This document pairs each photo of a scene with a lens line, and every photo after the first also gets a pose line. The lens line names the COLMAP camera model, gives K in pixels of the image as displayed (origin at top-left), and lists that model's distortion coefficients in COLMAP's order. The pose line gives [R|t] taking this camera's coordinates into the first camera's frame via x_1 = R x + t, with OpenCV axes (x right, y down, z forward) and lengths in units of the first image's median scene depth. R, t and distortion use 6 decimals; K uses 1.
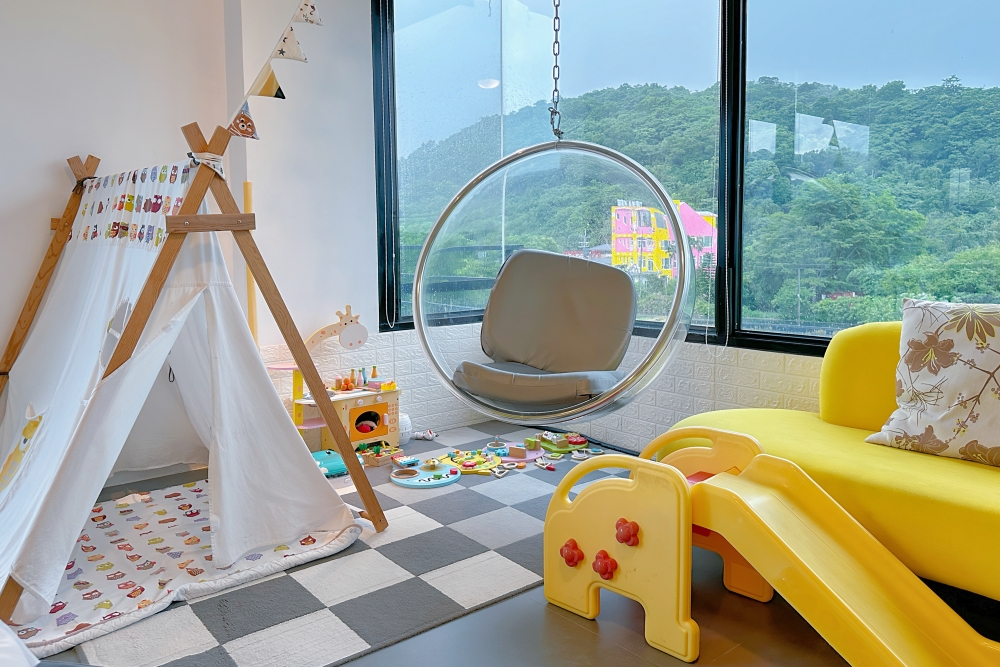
lens RADIAL K [[736.1, 0, 501.6], [0, 736.1, 296.2], [0, 0, 1]] dist [0.020766, -0.004549]
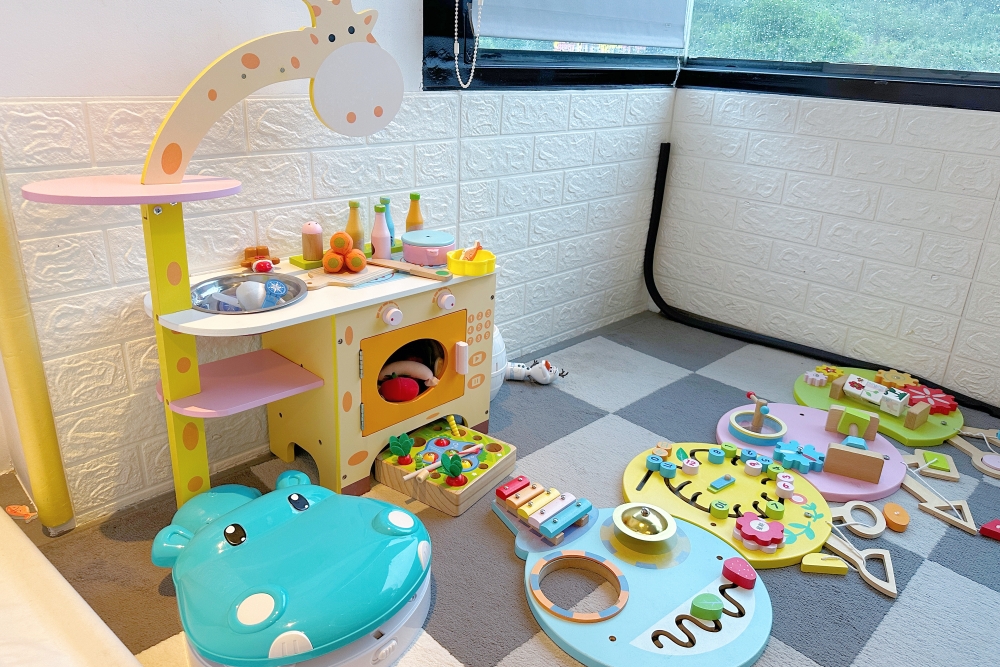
lens RADIAL K [[706.2, 0, 500.0], [0, 706.2, 333.5], [0, 0, 1]] dist [0.062996, -0.005256]
pose [[0.995421, 0.013529, 0.094622, -0.178305], [-0.041481, 0.953000, 0.300118, 0.061985], [-0.086114, -0.302669, 0.949197, 0.728530]]
